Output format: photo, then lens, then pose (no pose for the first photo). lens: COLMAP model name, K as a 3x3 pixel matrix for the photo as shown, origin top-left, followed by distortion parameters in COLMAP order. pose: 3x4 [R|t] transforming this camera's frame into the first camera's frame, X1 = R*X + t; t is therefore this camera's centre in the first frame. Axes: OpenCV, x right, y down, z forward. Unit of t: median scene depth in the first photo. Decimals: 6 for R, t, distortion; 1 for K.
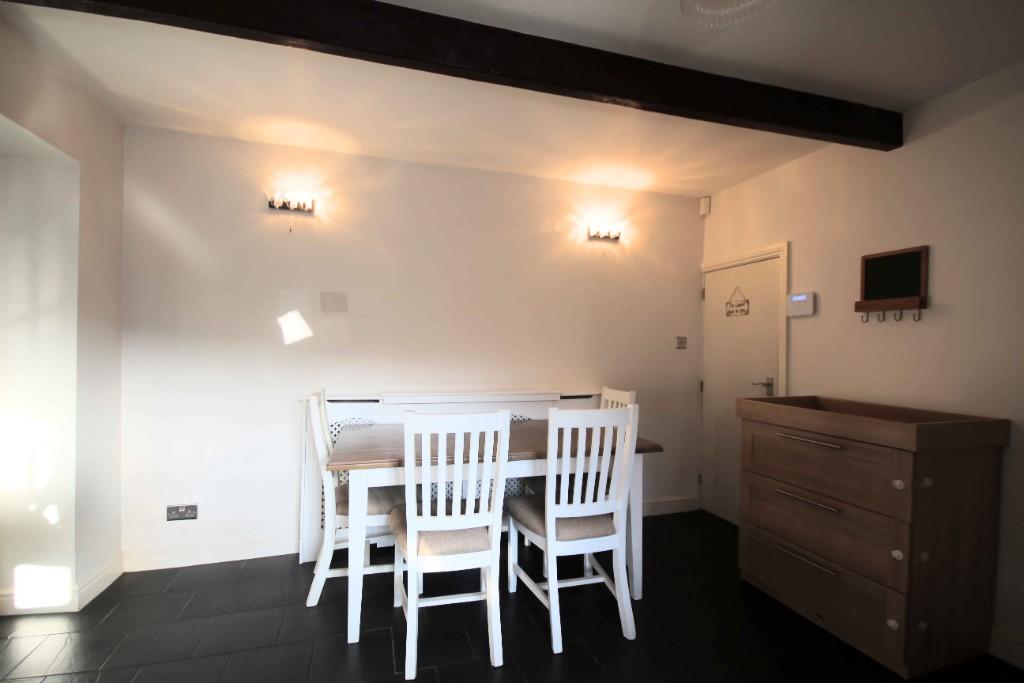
lens RADIAL K [[471.4, 0, 515.1], [0, 471.4, 345.8], [0, 0, 1]] dist [-0.002154, 0.000259]
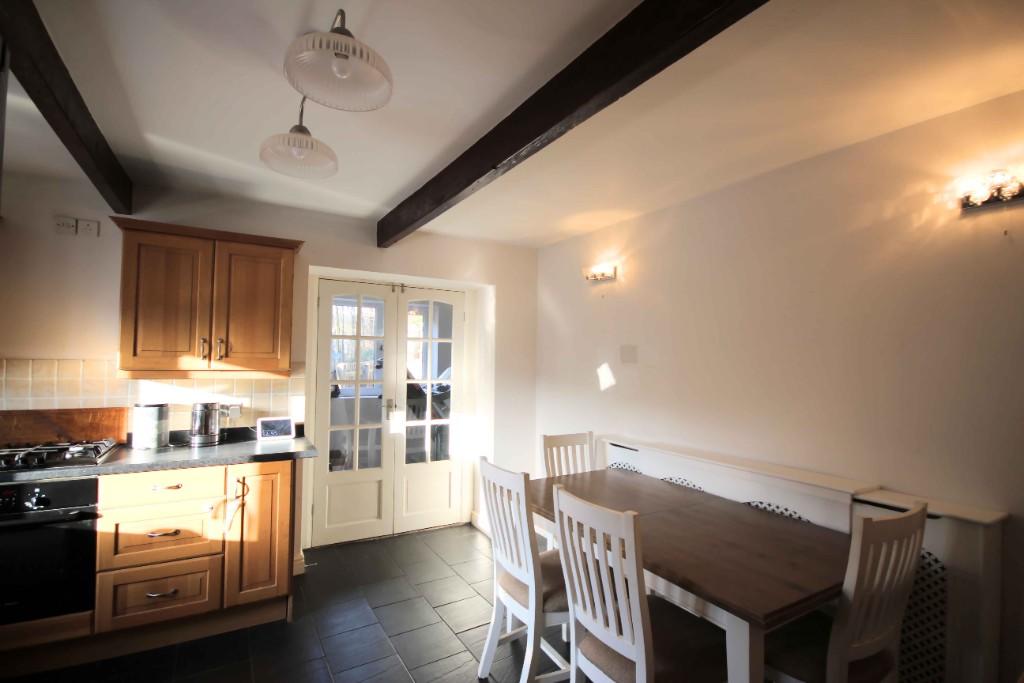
lens RADIAL K [[471.4, 0, 515.3], [0, 471.4, 342.1], [0, 0, 1]] dist [-0.002154, 0.000259]
pose [[0.260375, -0.046728, -0.964376, 0.630532], [-0.005207, 0.998746, -0.049799, -0.065315], [0.965494, 0.017988, 0.259805, 0.462263]]
